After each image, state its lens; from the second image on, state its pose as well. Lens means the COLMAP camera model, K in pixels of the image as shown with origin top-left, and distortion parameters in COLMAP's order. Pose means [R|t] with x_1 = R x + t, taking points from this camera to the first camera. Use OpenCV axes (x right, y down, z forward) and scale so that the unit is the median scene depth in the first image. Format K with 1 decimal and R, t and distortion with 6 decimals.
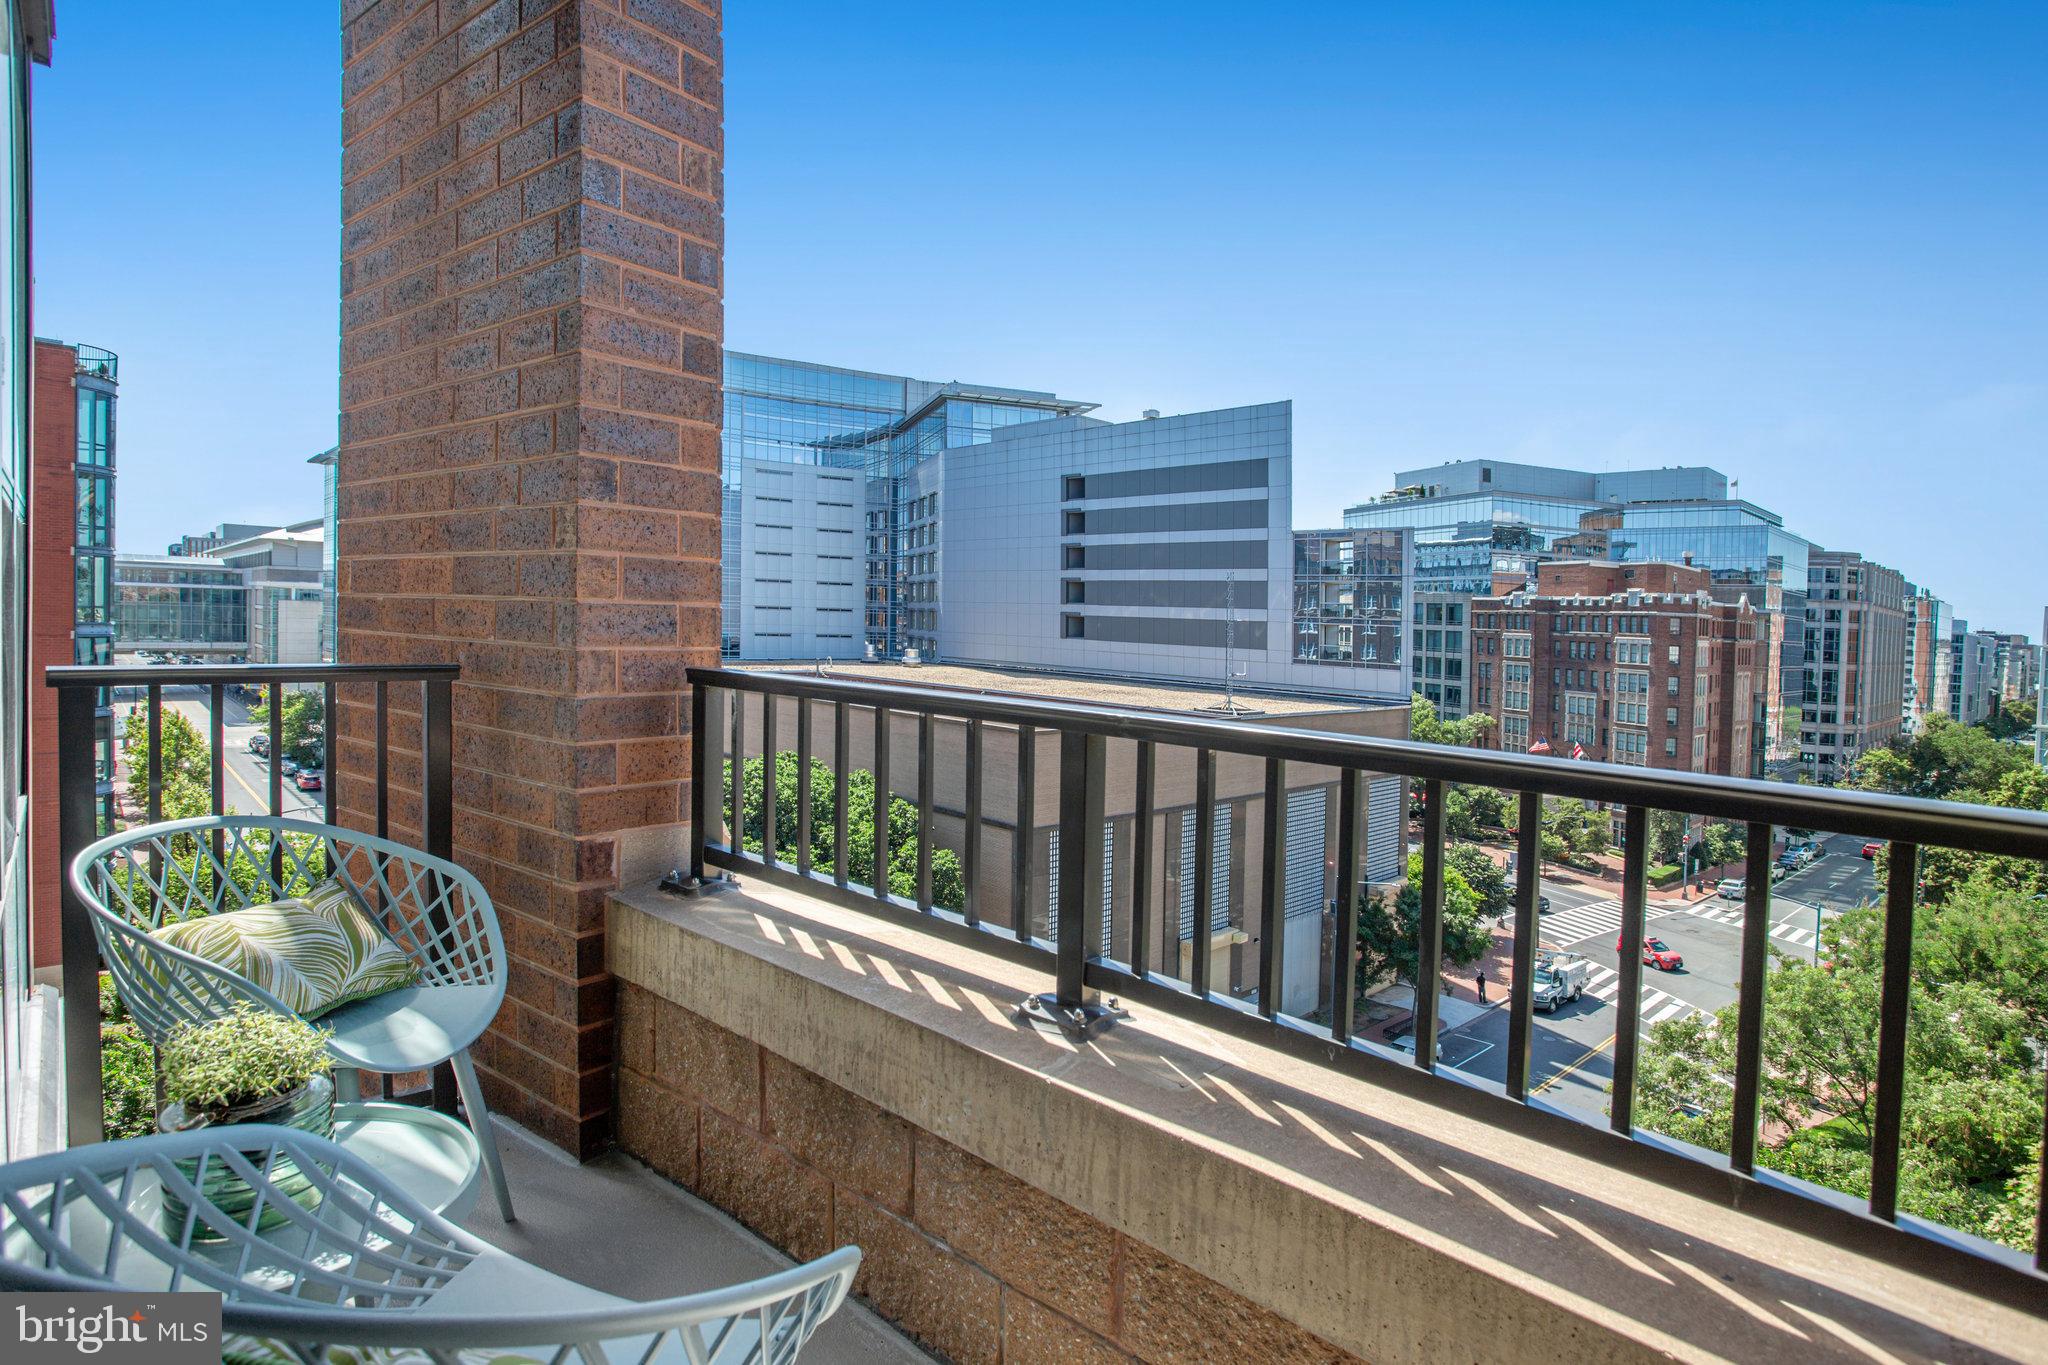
lens RADIAL K [[1073.1, 0, 1015.9], [0, 1073.1, 688.9], [0, 0, 1]] dist [-0.003608, 0.002902]
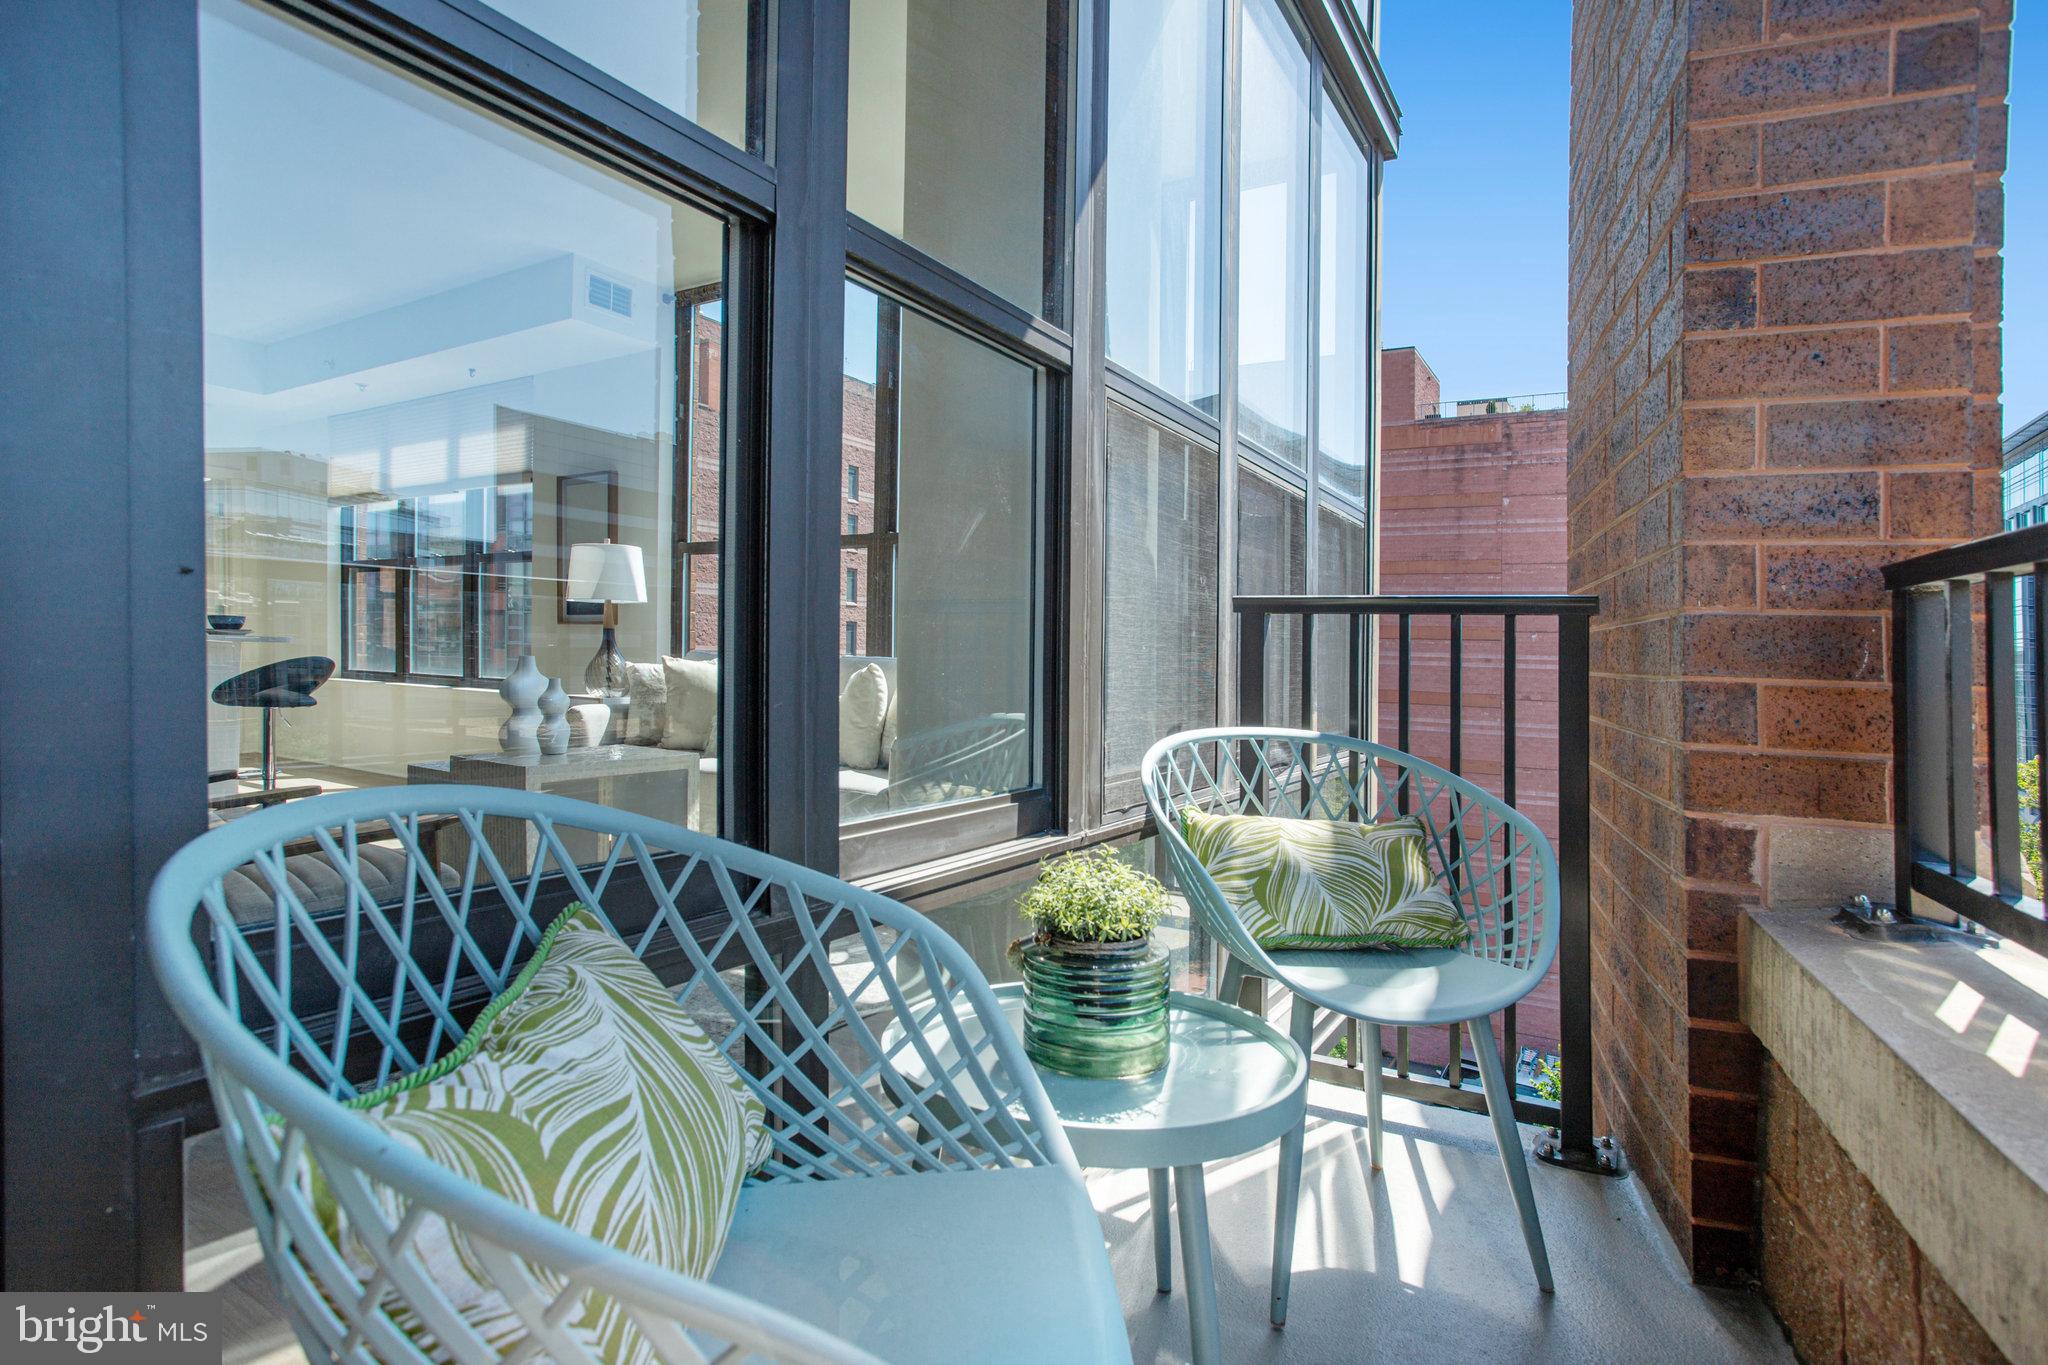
lens RADIAL K [[1073.1, 0, 1017.4], [0, 1073.1, 677.2], [0, 0, 1]] dist [-0.003608, 0.002902]
pose [[0.331781, -0.001504, -0.943355, 0.114247], [-0.064887, 0.997594, -0.024411, 0.094210], [0.941122, 0.069310, 0.330886, 0.335271]]
